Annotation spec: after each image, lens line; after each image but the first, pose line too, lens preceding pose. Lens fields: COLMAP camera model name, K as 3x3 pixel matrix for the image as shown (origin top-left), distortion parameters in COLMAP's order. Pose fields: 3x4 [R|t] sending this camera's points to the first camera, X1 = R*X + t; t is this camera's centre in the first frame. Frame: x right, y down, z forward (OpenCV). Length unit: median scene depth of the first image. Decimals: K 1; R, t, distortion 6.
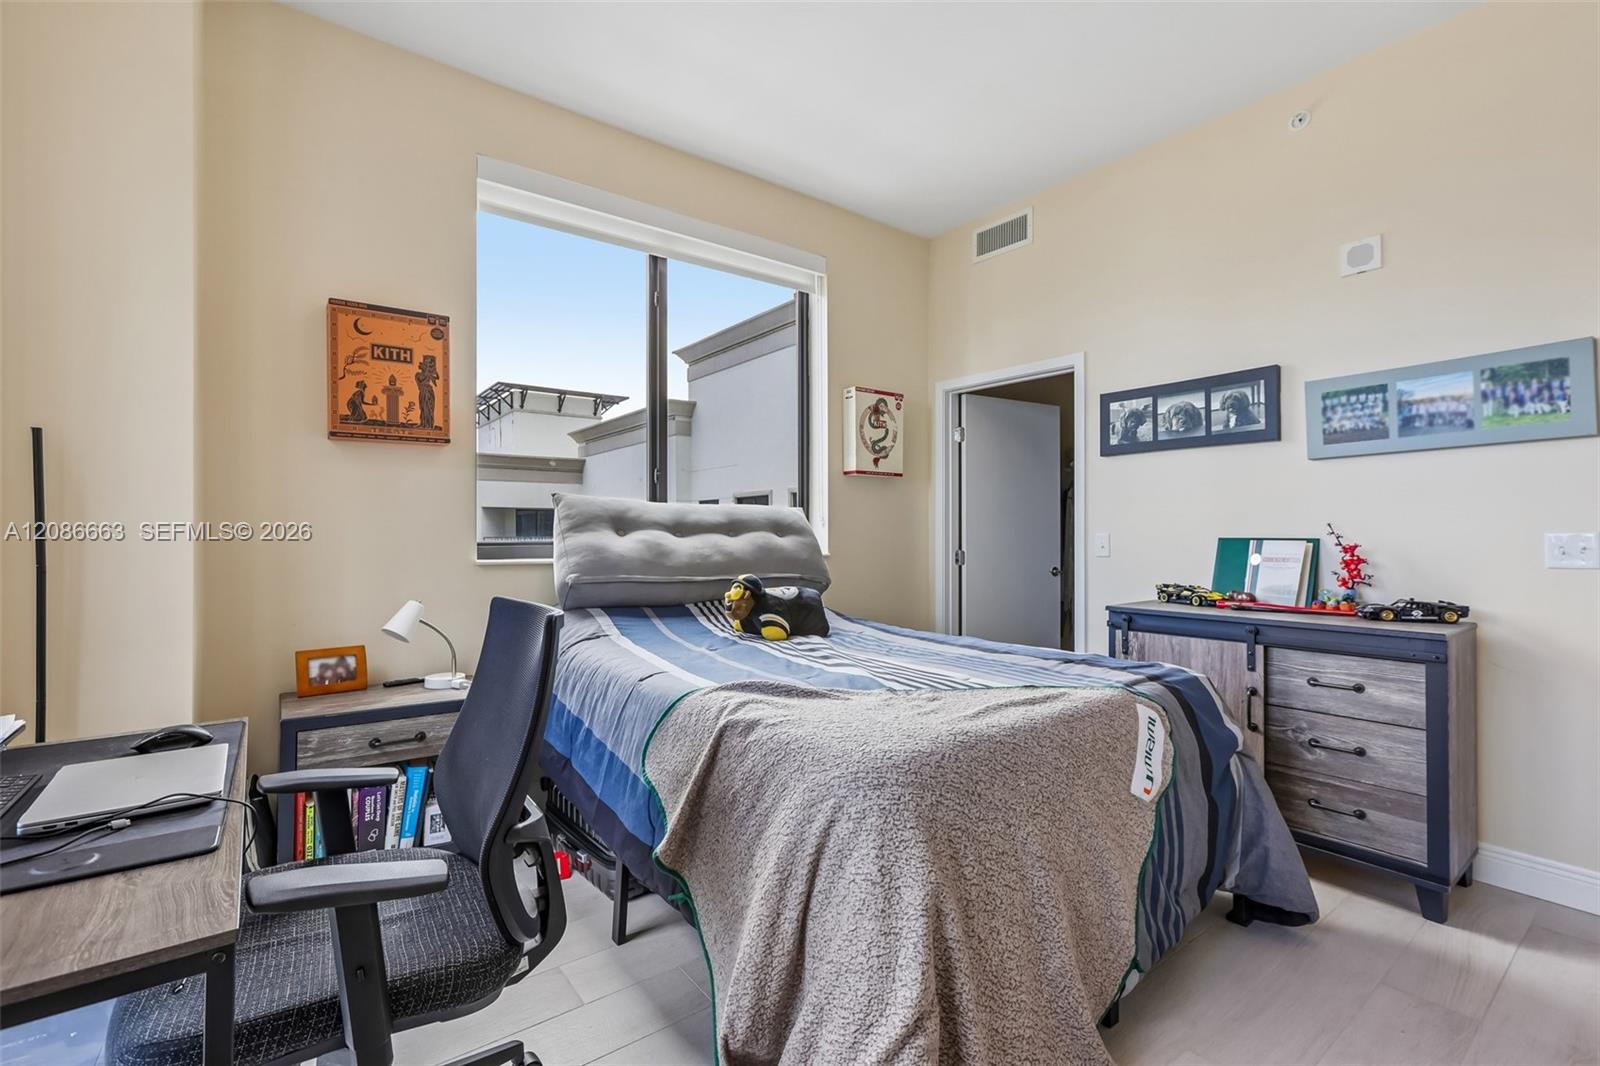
lens RADIAL K [[711.1, 0, 807.3], [0, 711.1, 534.0], [0, 0, 1]] dist [-0.002177, 0.000943]
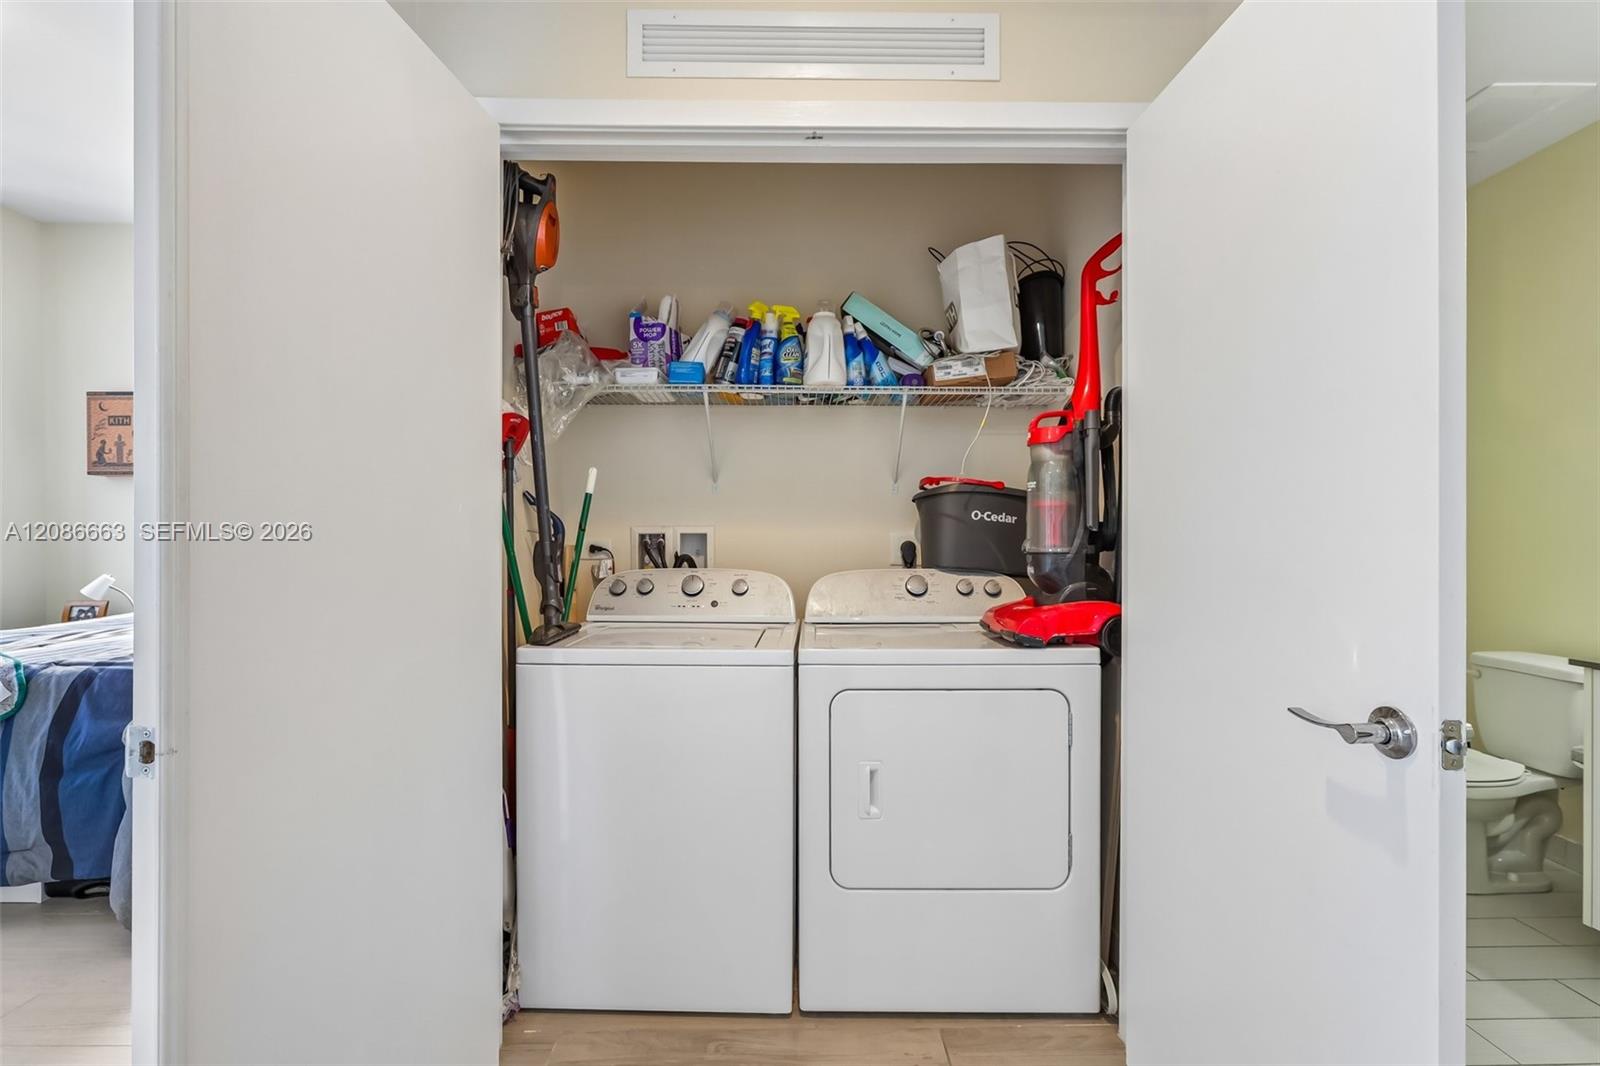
lens RADIAL K [[711.1, 0, 807.3], [0, 711.1, 534.0], [0, 0, 1]] dist [-0.002177, 0.000943]
pose [[0.811204, 0.001641, -0.584761, 1.584775], [-0.001269, 0.999999, 0.001047, -0.001600], [0.584762, -0.000107, 0.811205, 0.598479]]
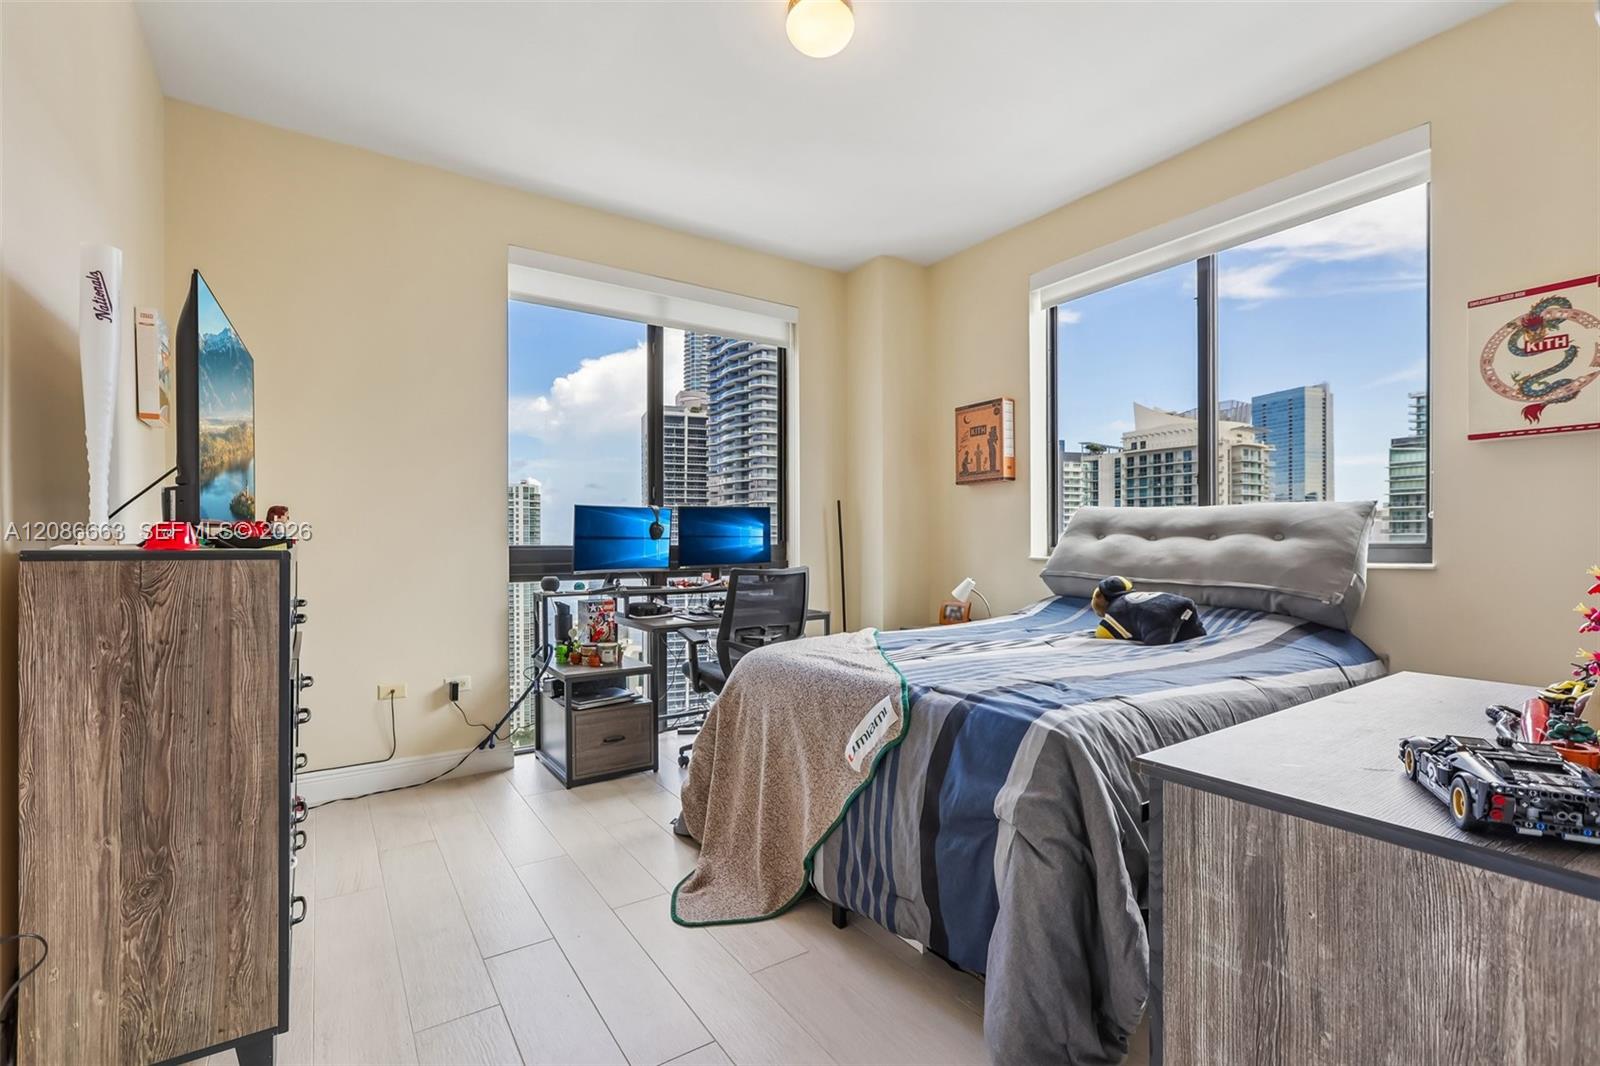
lens RADIAL K [[718.0, 0, 807.4], [0, 718.0, 545.0], [0, 0, 1]] dist [0.000485, 0.000504]
pose [[-0.047109, 0.005163, -0.998876, 1.100020], [0.003378, 0.999982, 0.005009, 0.003963], [0.998884, -0.003138, -0.047125, 0.668160]]
